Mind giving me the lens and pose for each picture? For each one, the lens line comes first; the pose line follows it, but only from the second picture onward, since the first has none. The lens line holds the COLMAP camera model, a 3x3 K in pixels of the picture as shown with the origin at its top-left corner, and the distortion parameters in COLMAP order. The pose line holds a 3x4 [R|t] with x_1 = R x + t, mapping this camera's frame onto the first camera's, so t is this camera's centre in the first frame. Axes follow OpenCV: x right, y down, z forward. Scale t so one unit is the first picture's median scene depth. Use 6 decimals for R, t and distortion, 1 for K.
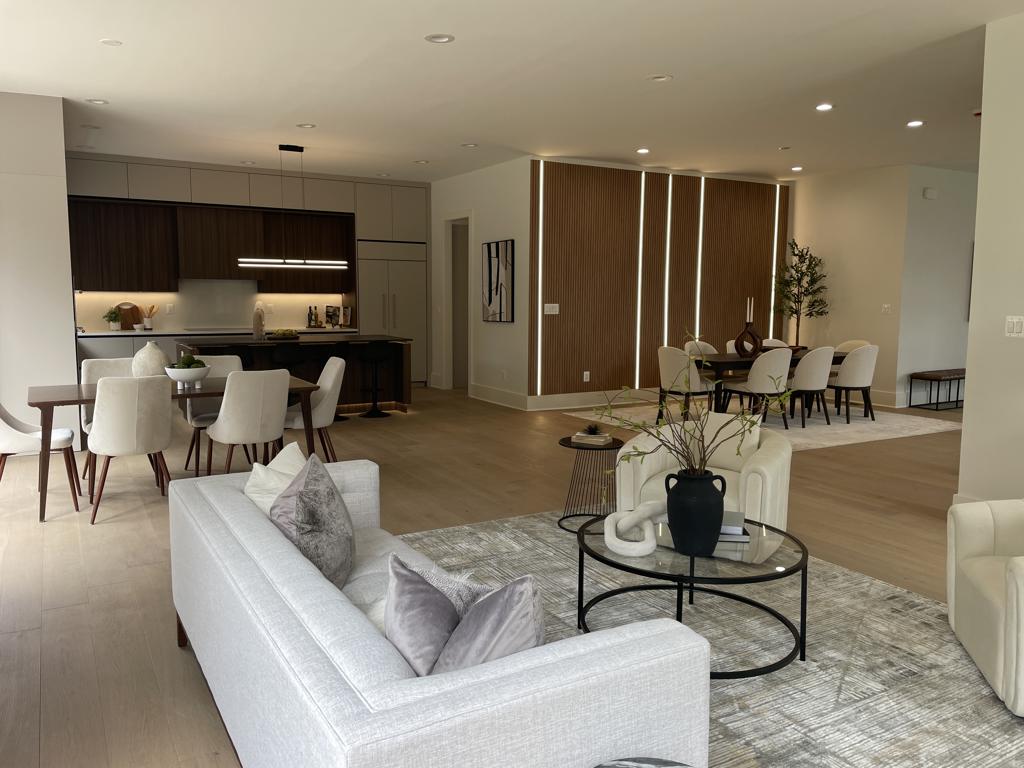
lens RADIAL K [[778.3, 0, 504.3], [0, 778.3, 388.8], [0, 0, 1]] dist [0.064765, -0.073721]
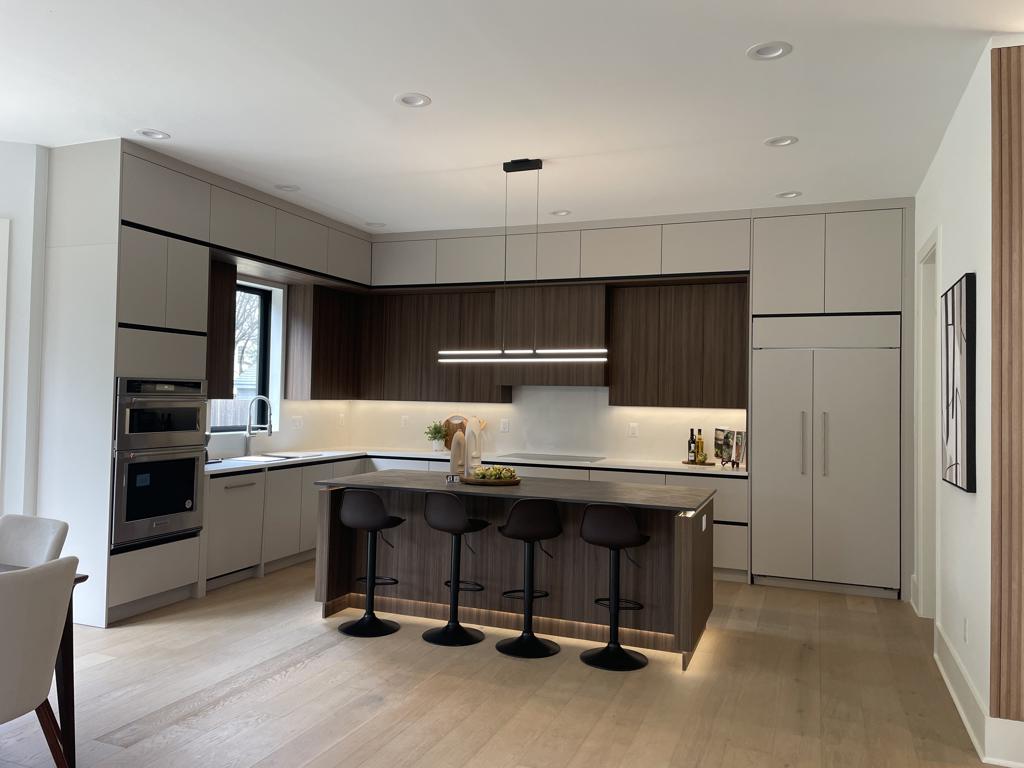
lens RADIAL K [[778.3, 0, 513.2], [0, 778.3, 372.7], [0, 0, 1]] dist [0.064765, -0.073721]
pose [[0.627444, -0.019410, -0.778419, 0.153428], [-0.109658, 0.987524, -0.113014, -0.069319], [0.770901, 0.156270, 0.617488, 0.545875]]
